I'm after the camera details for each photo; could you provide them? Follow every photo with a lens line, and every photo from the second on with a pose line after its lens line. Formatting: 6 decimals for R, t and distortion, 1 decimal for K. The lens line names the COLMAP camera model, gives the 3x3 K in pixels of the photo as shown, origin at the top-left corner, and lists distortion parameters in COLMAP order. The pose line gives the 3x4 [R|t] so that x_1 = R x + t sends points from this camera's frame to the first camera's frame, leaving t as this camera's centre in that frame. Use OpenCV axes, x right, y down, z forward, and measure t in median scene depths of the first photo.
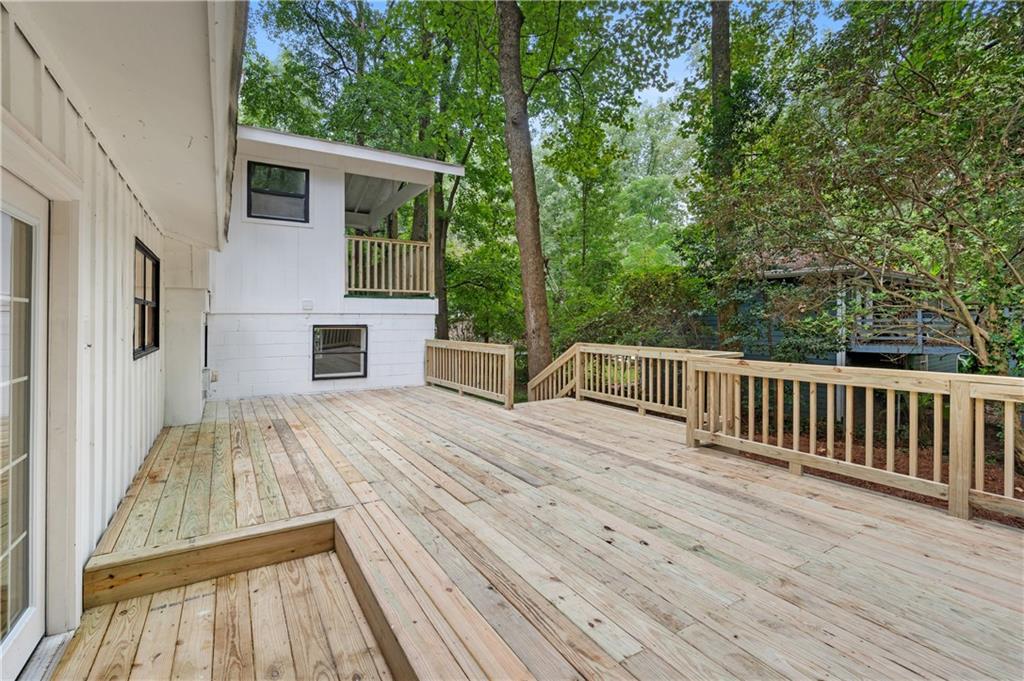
lens RADIAL K [[464.7, 0, 525.6], [0, 464.7, 317.0], [0, 0, 1]] dist [-0.002162, -0.000443]
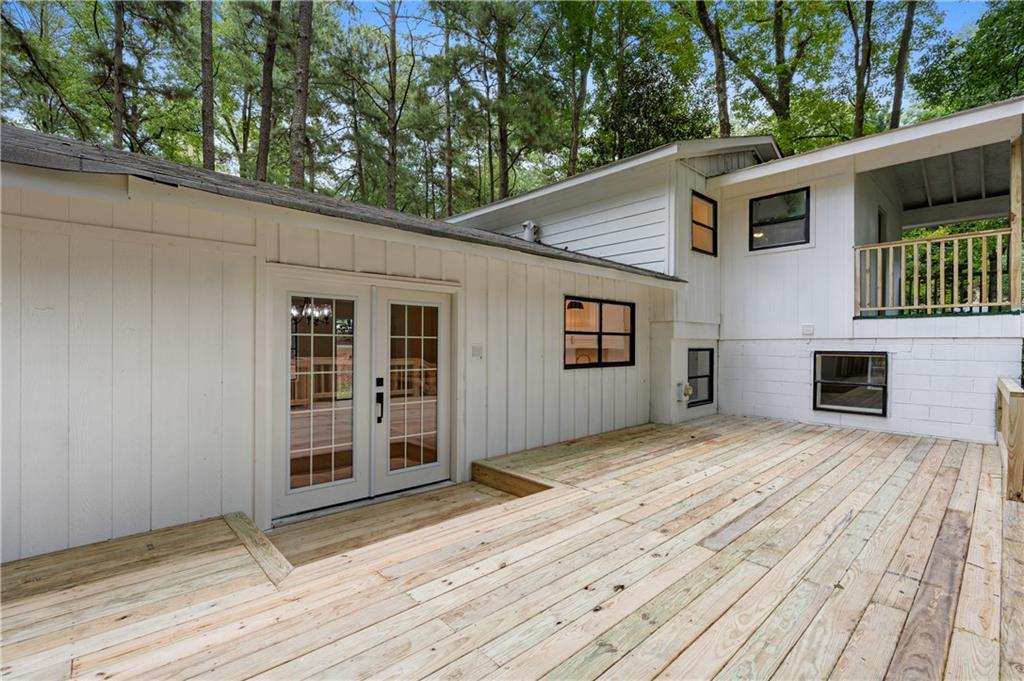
lens RADIAL K [[464.7, 0, 512.3], [0, 464.7, 349.2], [0, 0, 1]] dist [-0.002162, -0.000443]
pose [[0.195509, 0.013305, -0.980612, 0.814325], [0.003848, 0.999890, 0.014334, -0.005164], [0.980694, -0.006576, 0.195437, 0.522834]]
